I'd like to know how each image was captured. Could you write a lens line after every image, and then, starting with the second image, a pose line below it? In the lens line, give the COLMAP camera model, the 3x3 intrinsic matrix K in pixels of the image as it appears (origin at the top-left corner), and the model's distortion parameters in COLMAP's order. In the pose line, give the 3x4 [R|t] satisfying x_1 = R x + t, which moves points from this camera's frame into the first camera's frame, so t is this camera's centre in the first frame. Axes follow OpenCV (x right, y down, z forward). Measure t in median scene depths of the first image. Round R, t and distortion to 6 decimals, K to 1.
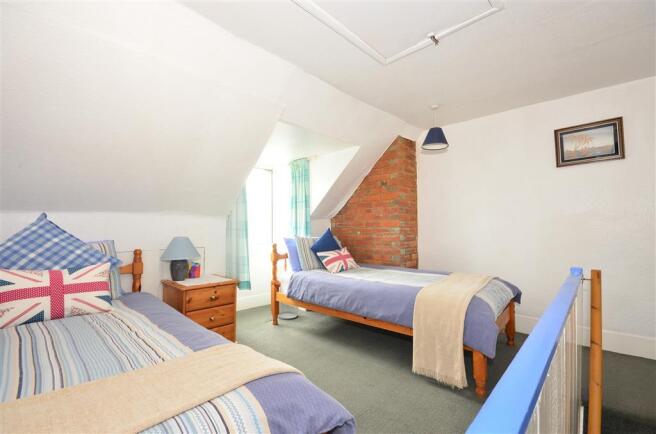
lens RADIAL K [[284.3, 0, 328.0], [0, 284.3, 217.0], [0, 0, 1]] dist [-0.086798, -0.000114]
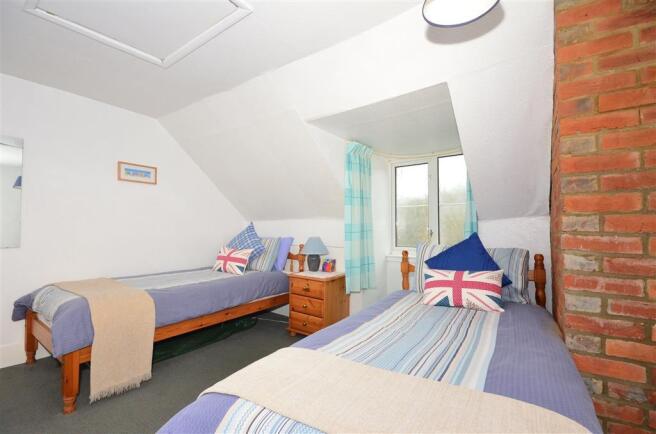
lens RADIAL K [[294.1, 0, 326.9], [0, 294.1, 223.1], [0, 0, 1]] dist [-0.000193, -0.000124]
pose [[0.130862, -0.015435, -0.991280, 0.575851], [0.030645, 0.999464, -0.011517, 0.016285], [0.990927, -0.028871, 0.131265, 0.616140]]
